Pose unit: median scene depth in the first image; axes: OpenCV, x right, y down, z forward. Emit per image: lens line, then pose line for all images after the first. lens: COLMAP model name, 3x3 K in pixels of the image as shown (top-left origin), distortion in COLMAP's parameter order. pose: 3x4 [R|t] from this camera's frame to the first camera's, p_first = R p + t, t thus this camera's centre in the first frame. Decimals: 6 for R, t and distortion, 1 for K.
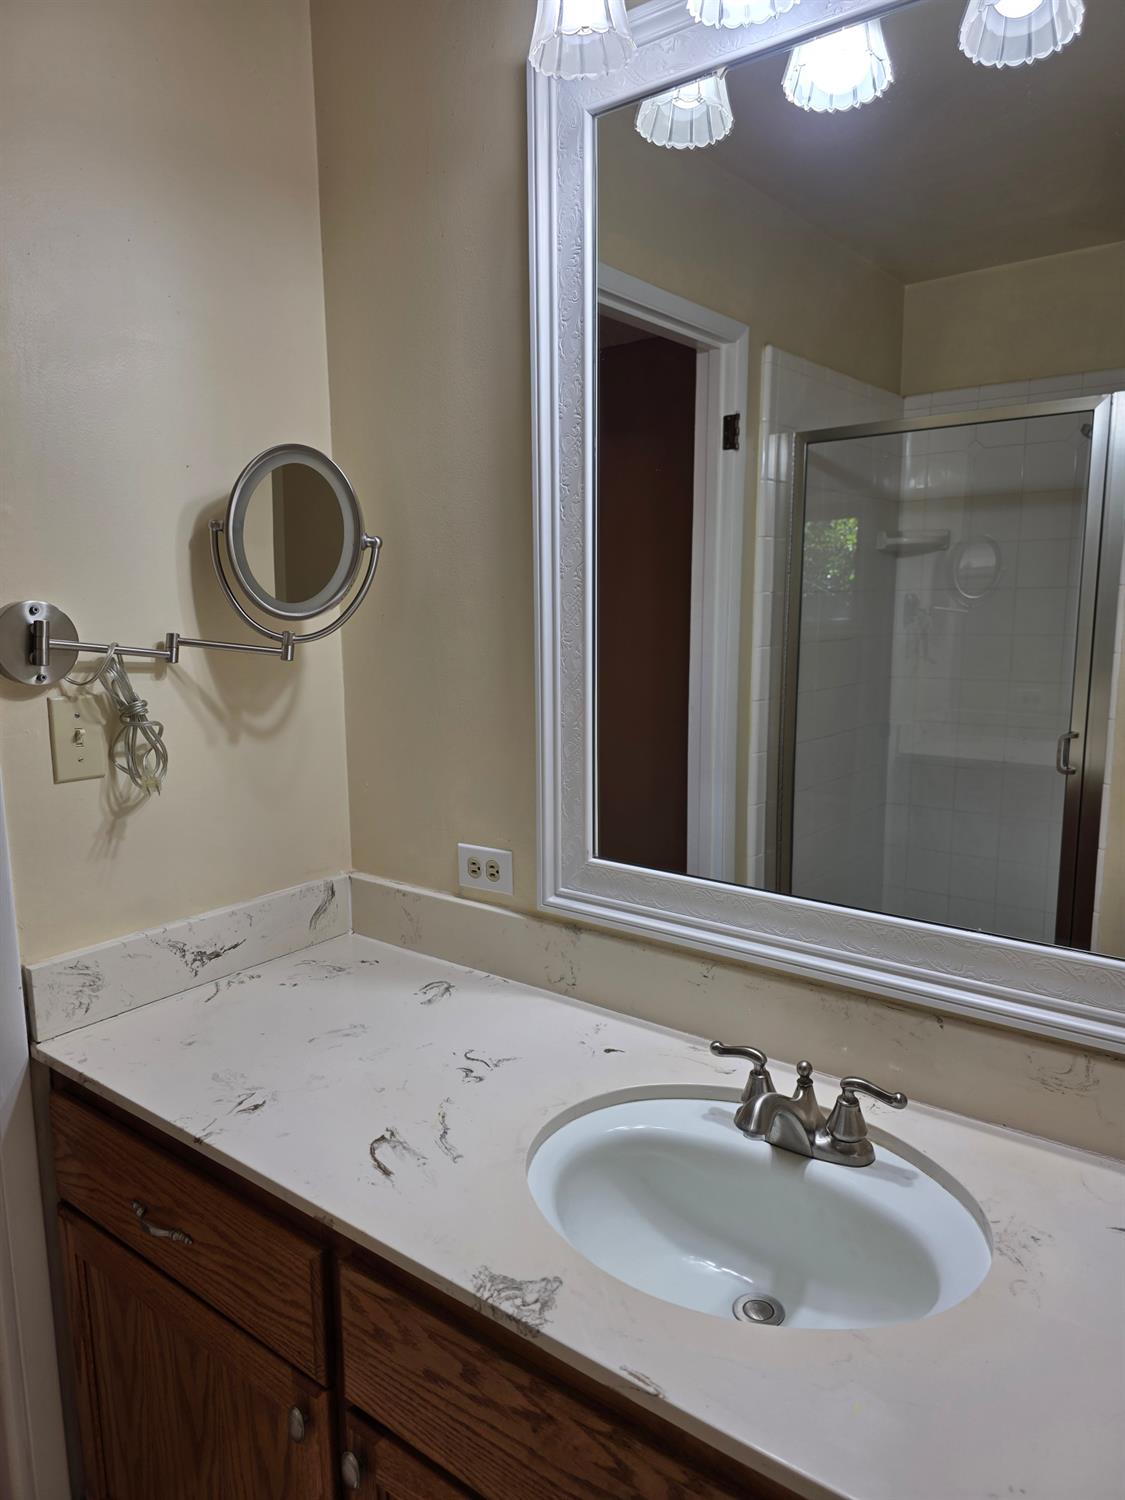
lens RADIAL K [[999.1, 0, 557.2], [0, 999.1, 757.6], [0, 0, 1]] dist [0.062973, -0.064056]
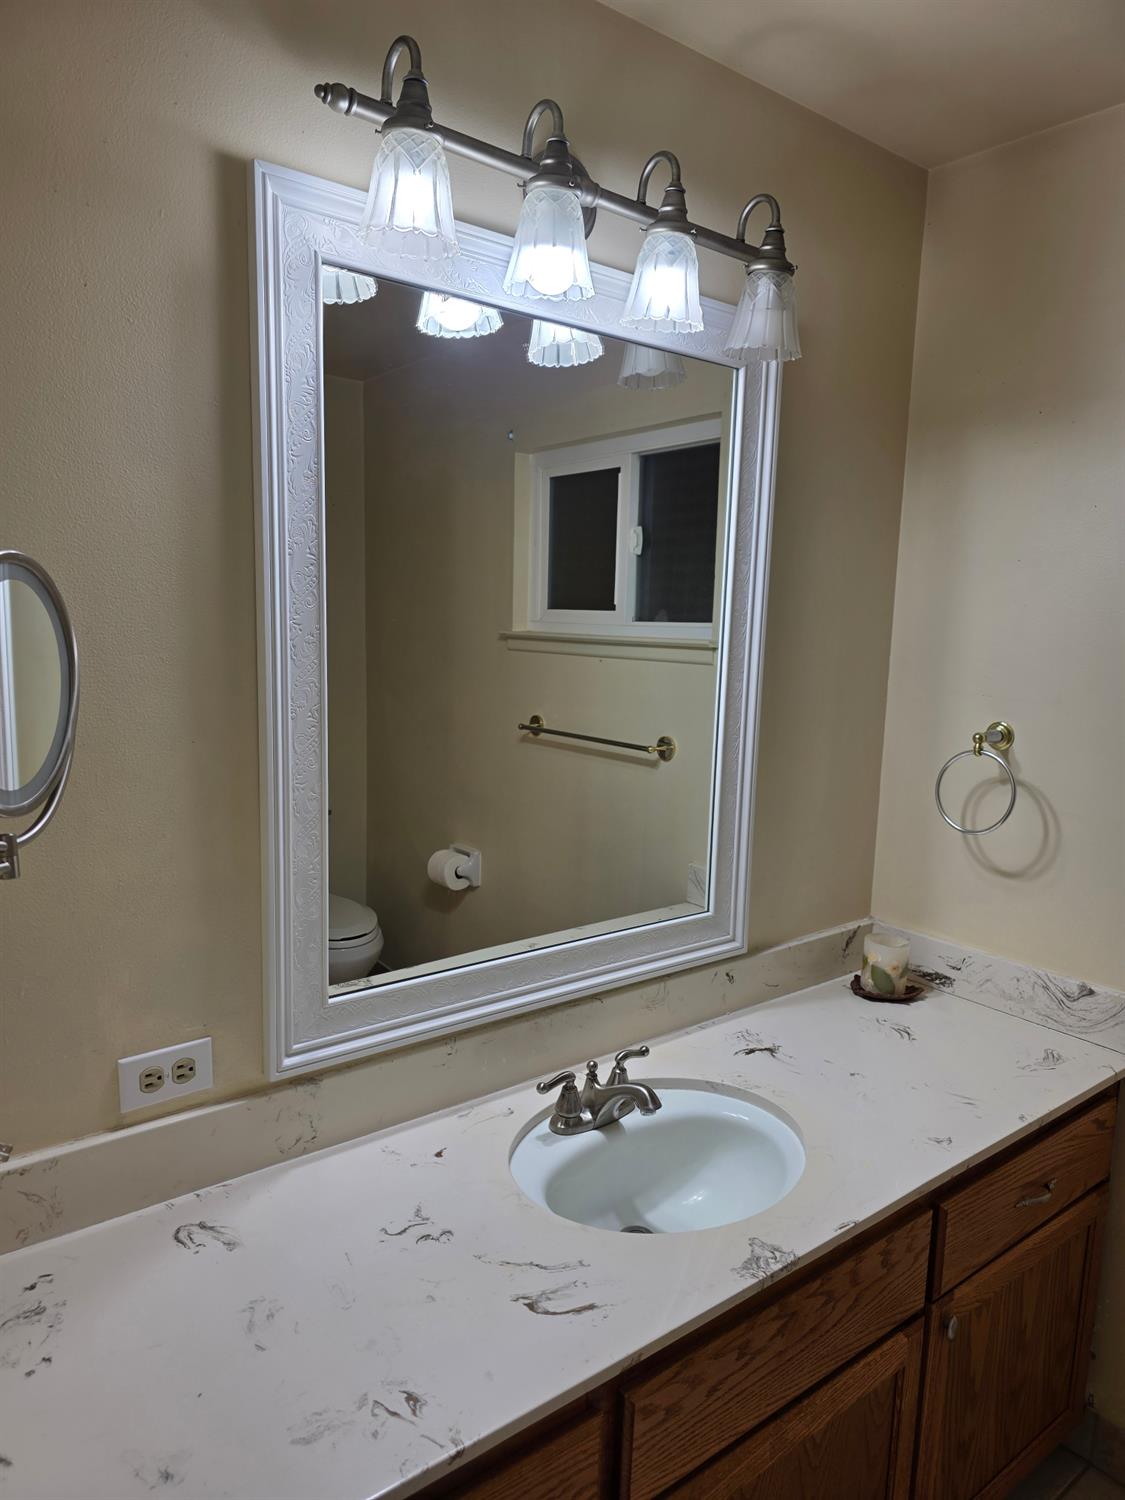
lens RADIAL K [[1004.8, 0, 556.8], [0, 1004.8, 773.8], [0, 0, 1]] dist [0.030500, -0.033756]
pose [[0.253418, -0.142609, 0.956787, -0.989682], [0.133574, 0.984758, 0.111399, -0.236304], [-0.958090, 0.099572, 0.268605, 0.611337]]
